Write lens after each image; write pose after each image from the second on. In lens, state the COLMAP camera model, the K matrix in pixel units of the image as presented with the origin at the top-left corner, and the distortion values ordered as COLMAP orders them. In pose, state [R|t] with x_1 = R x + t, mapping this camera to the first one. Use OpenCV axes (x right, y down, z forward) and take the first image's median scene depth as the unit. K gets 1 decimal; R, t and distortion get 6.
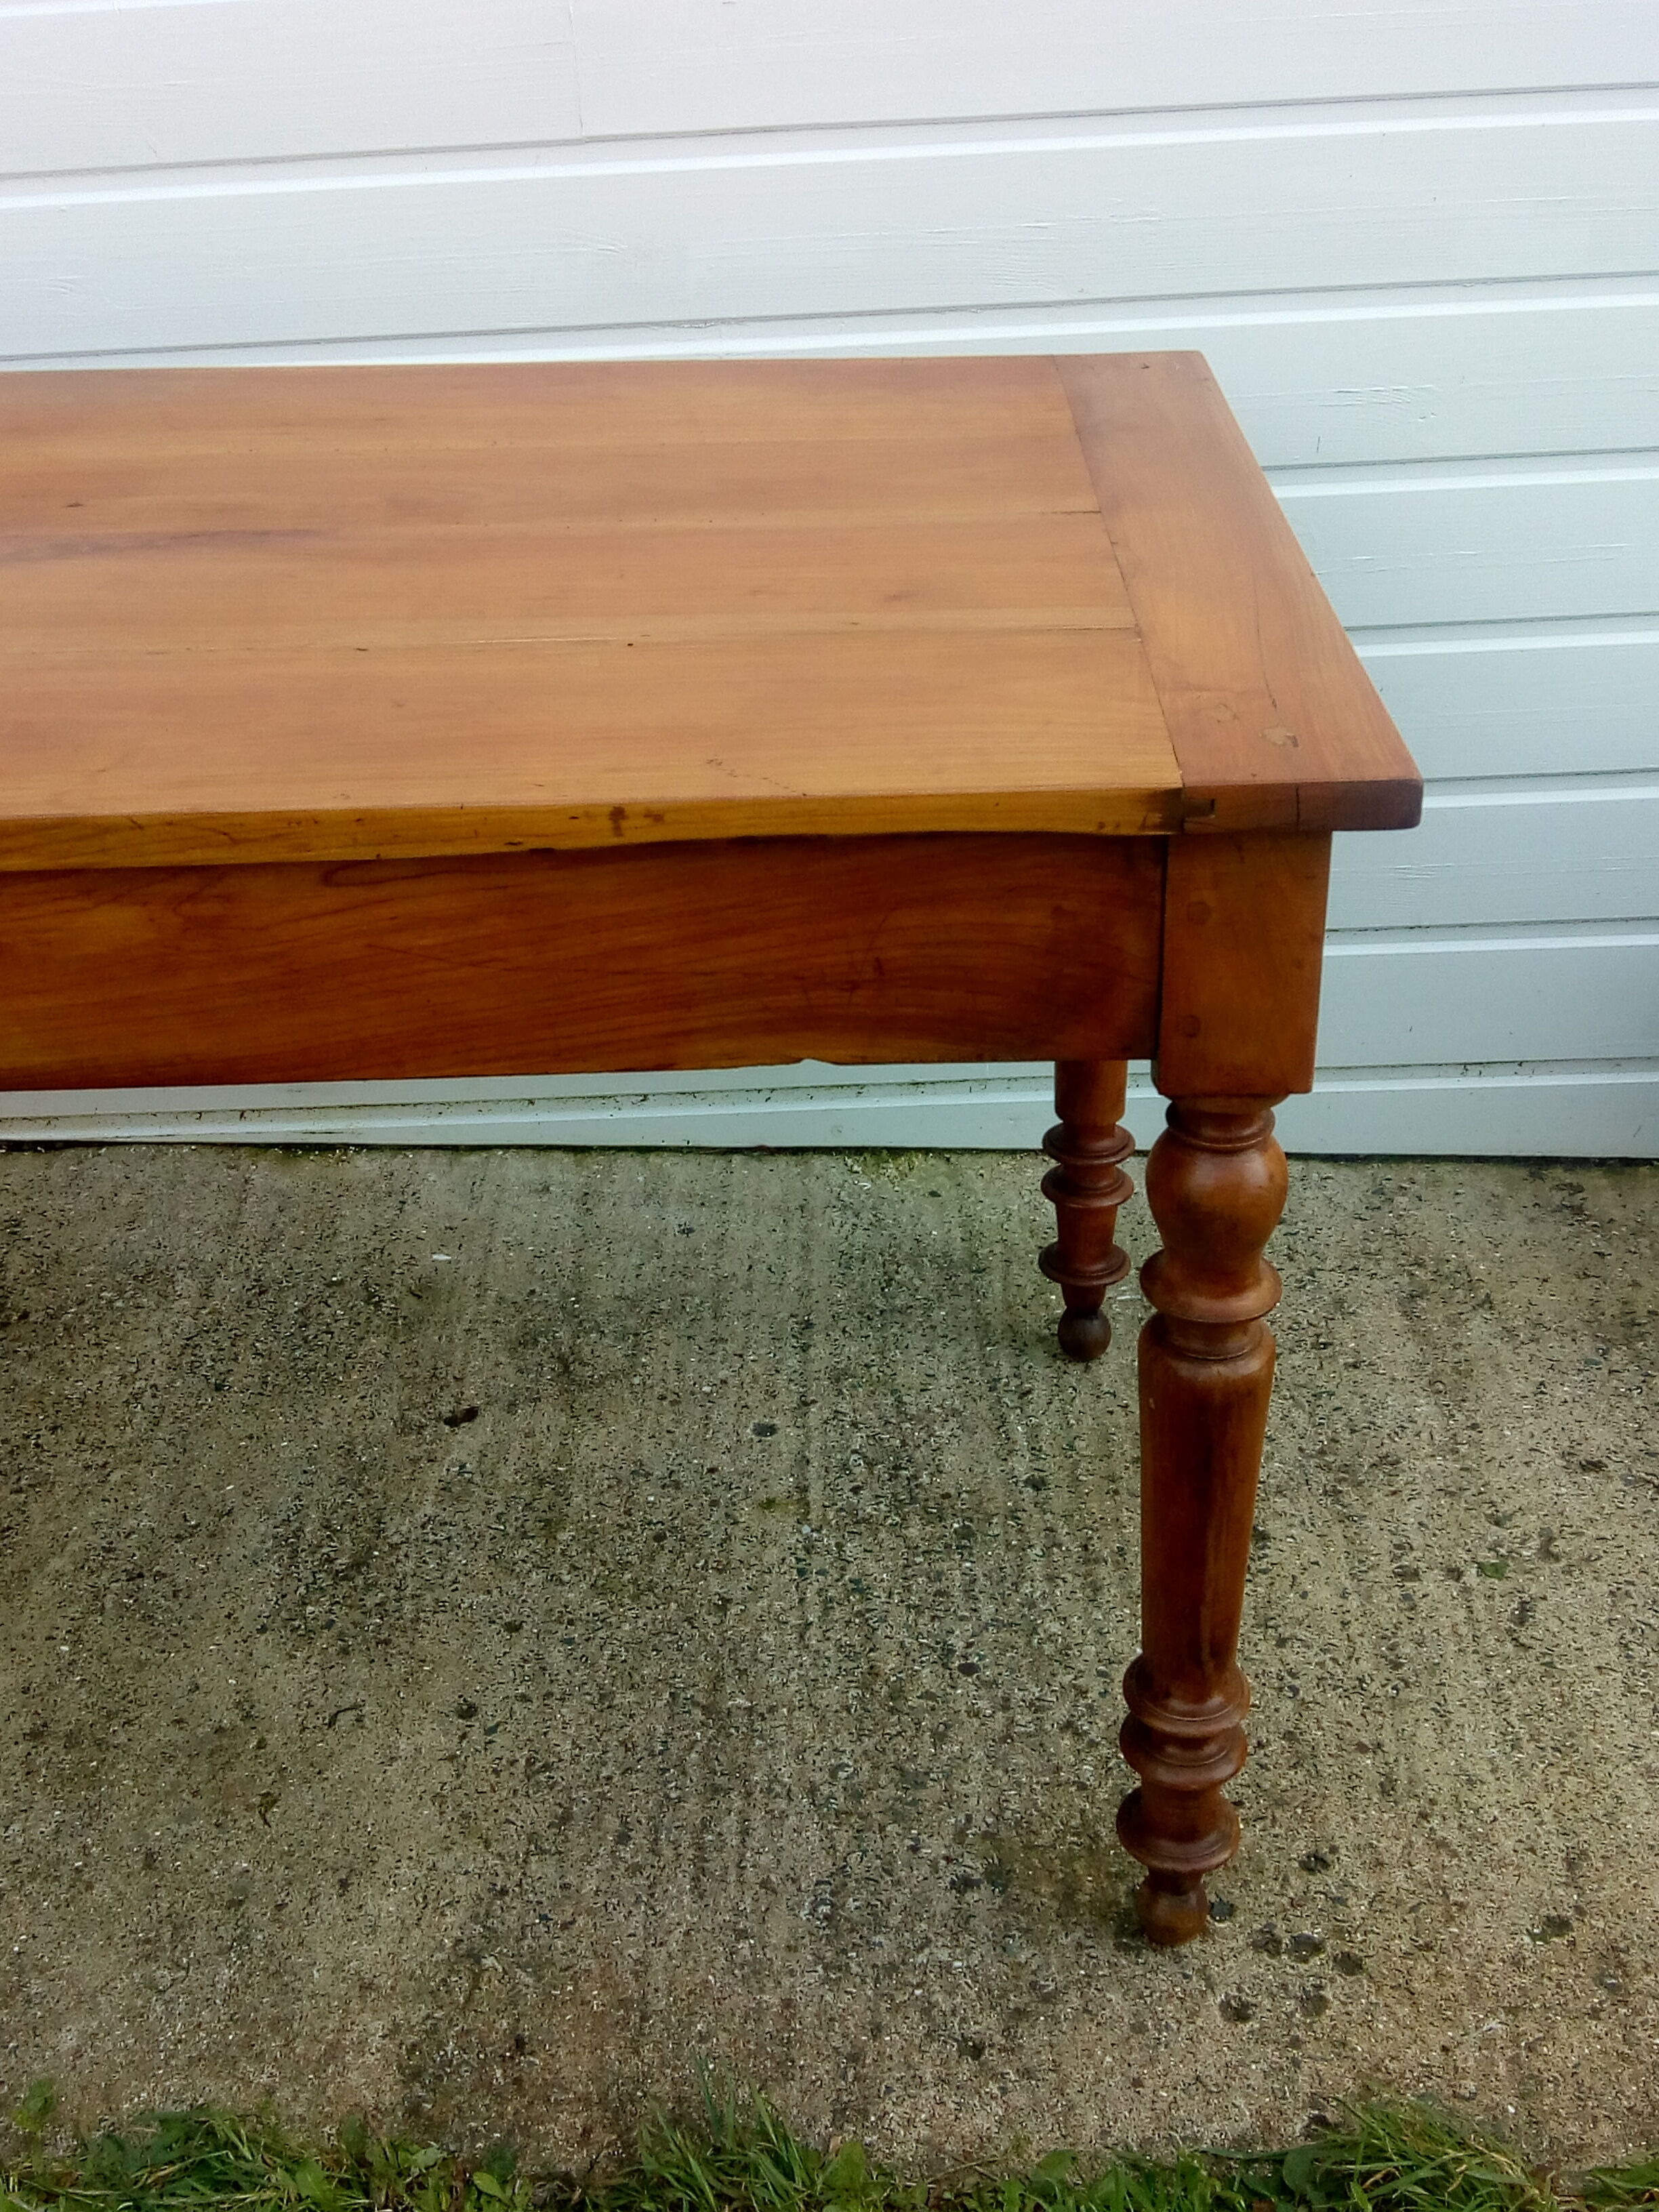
lens RADIAL K [[2574.2, 0, 829.5], [0, 2574.2, 1106.0], [0, 0, 1]] dist [0.030164, -0.181984]
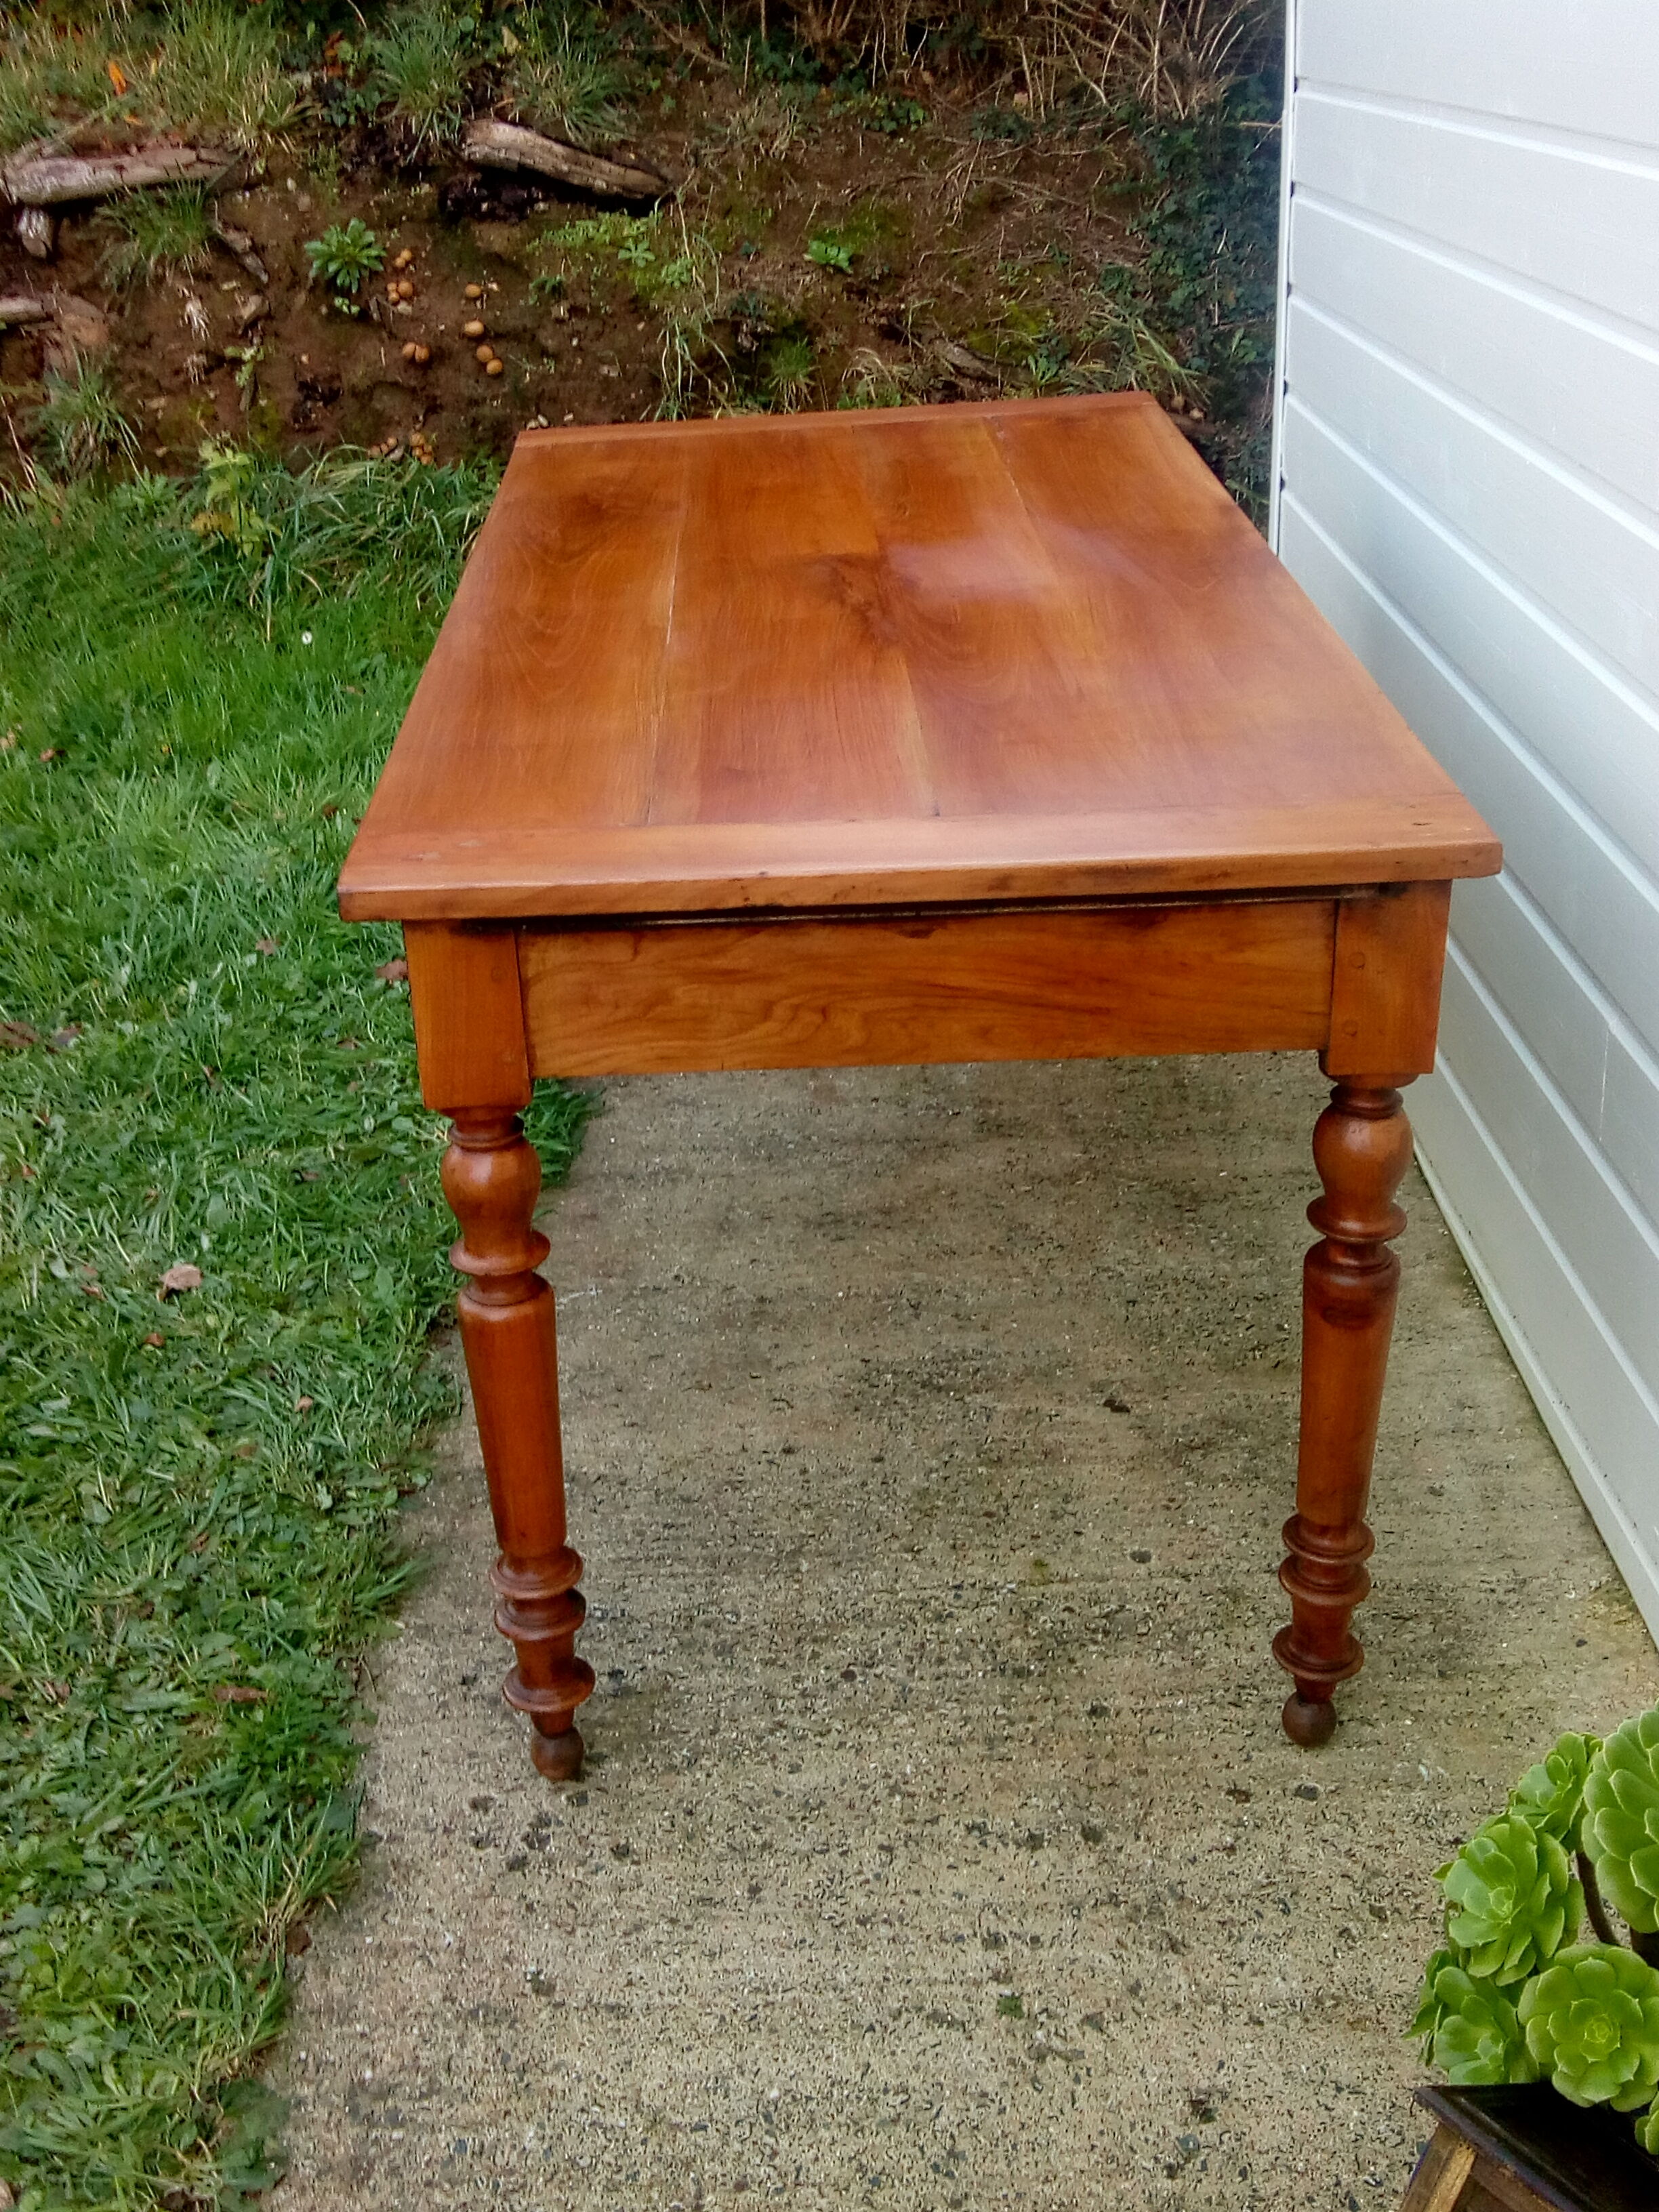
lens RADIAL K [[2574.2, 0, 829.5], [0, 2574.2, 1106.0], [0, 0, 1]] dist [0.030164, -0.181984]
pose [[0.045943, 0.452923, -0.890365, 1.050878], [-0.475593, 0.793726, 0.379223, -0.472095], [0.878465, 0.406029, 0.251873, 0.580695]]
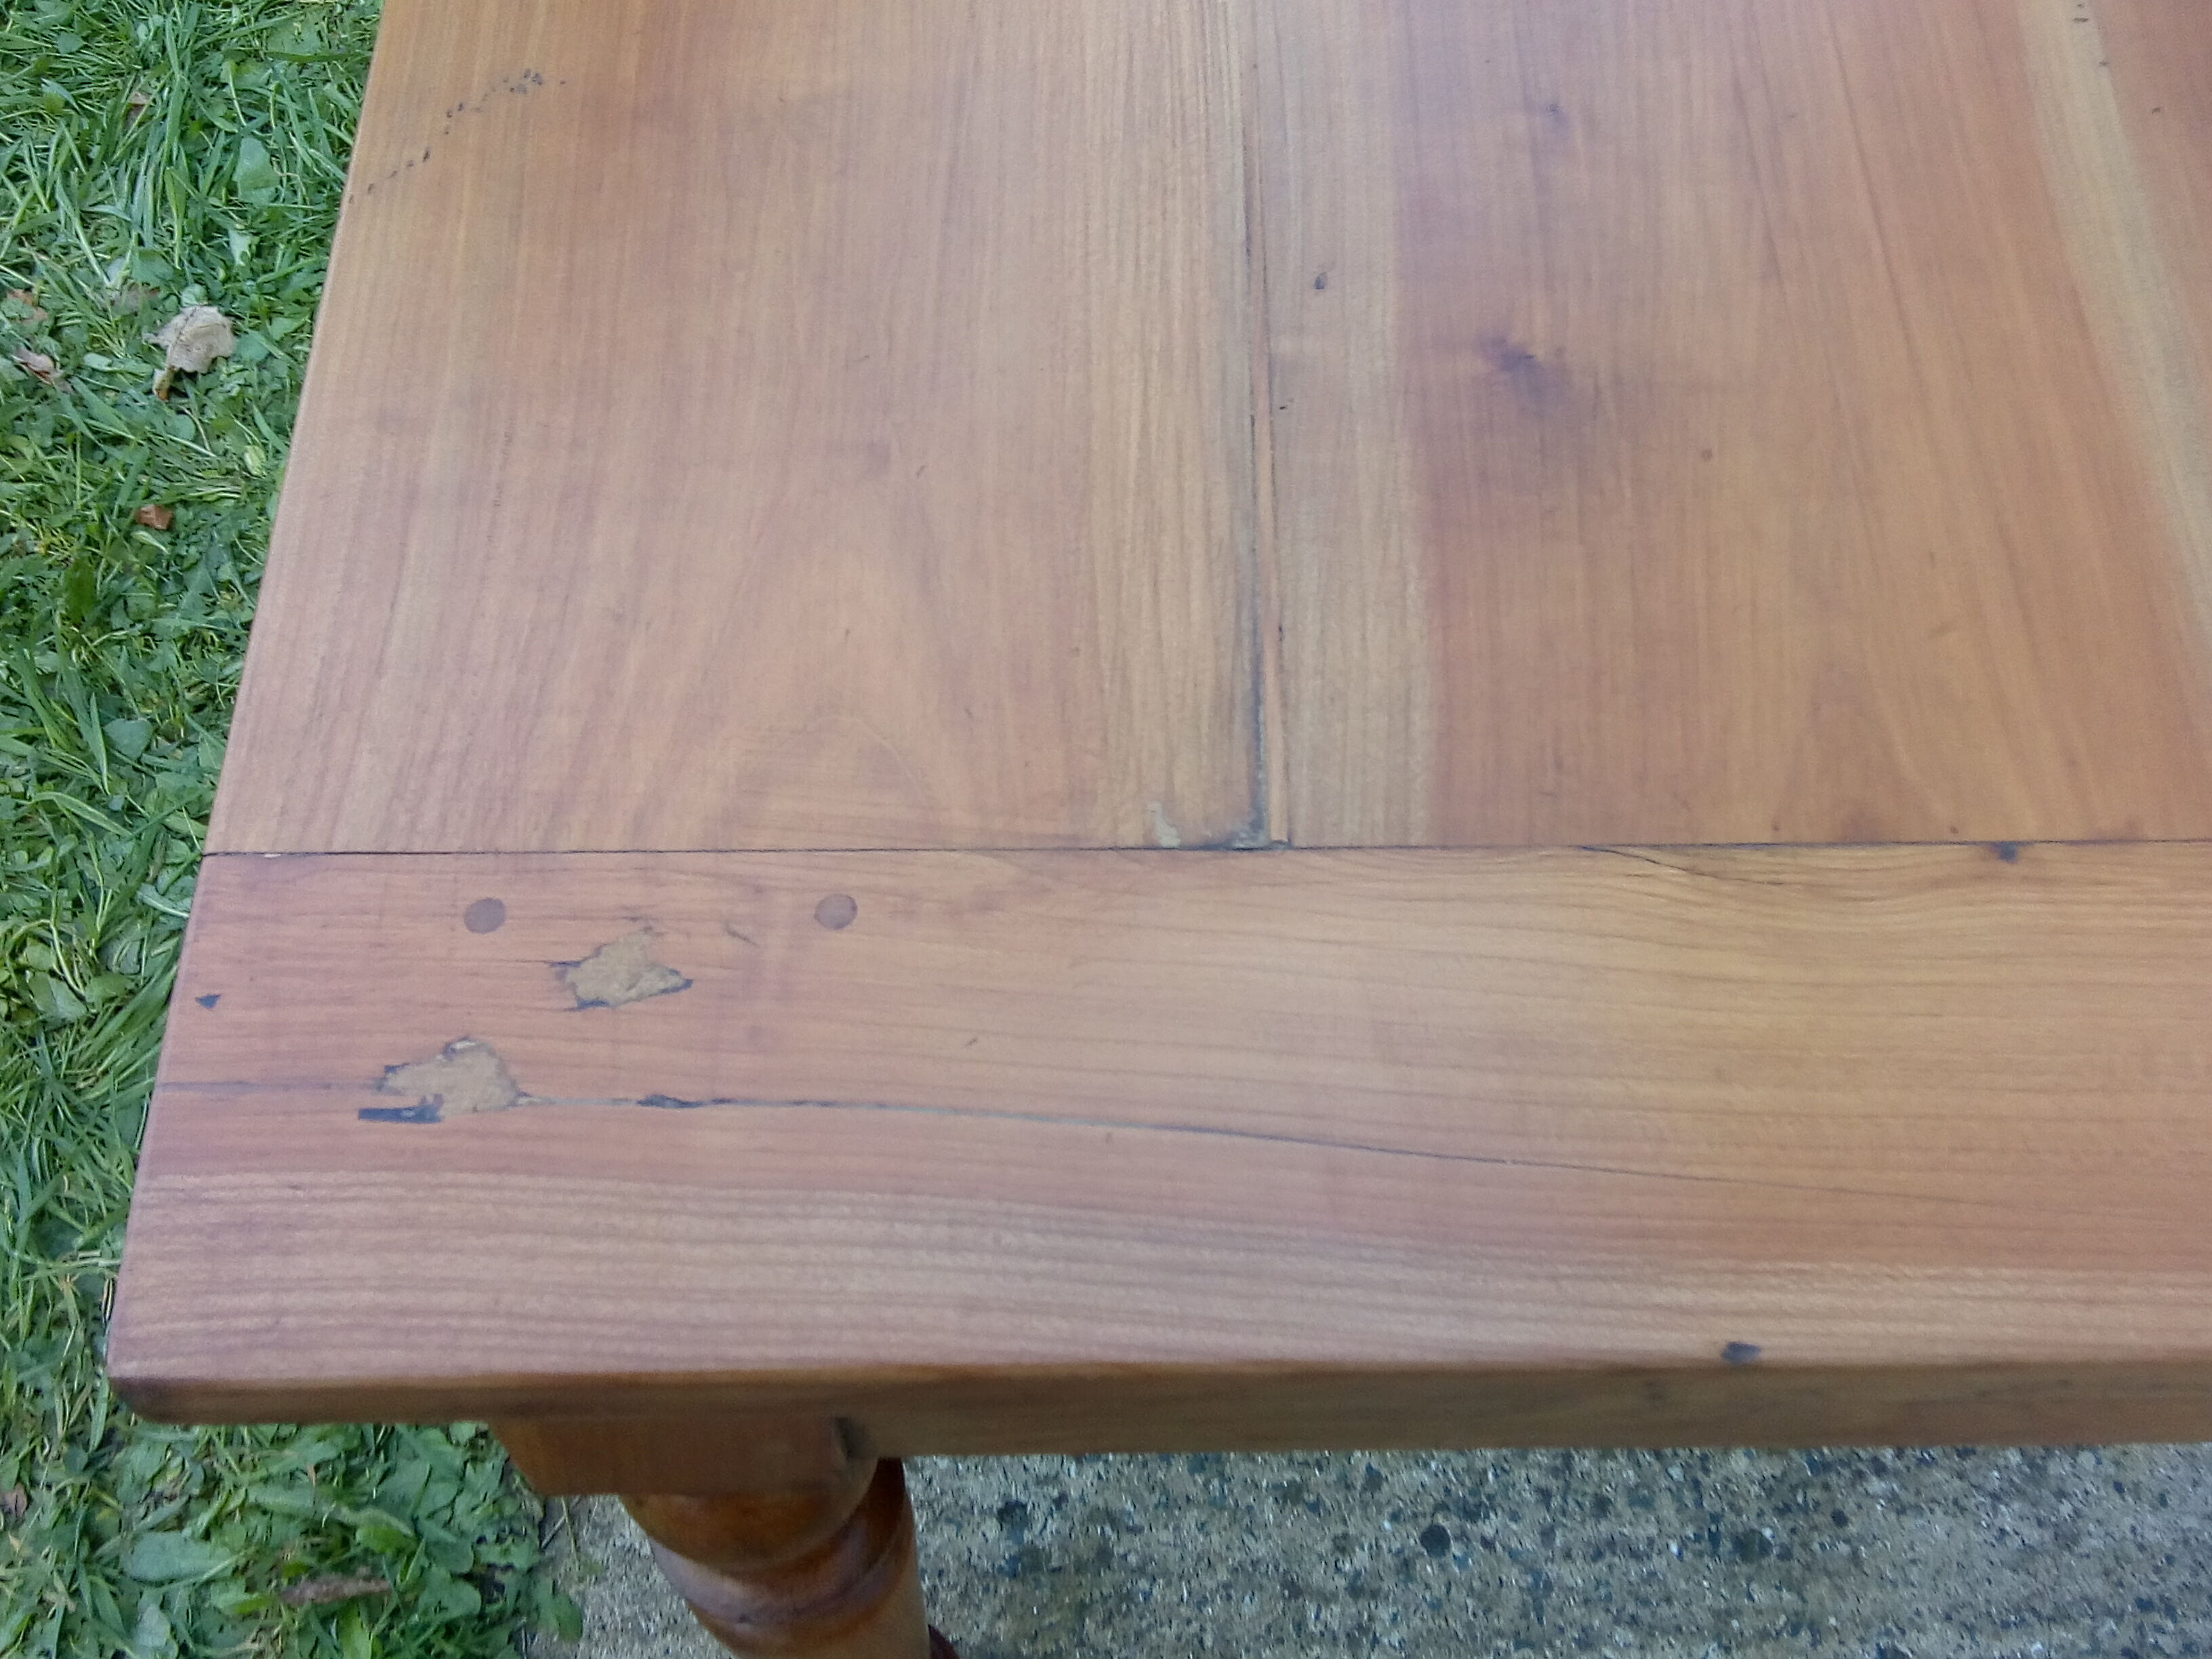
lens RADIAL K [[2574.2, 0, 1106.0], [0, 2574.2, 829.5], [0, 0, 1]] dist [0.030164, -0.181984]
pose [[0.013570, 0.876750, -0.480756, 0.219675], [-0.498652, 0.422680, 0.756762, -0.339233], [0.866696, 0.229460, 0.442929, 0.591405]]
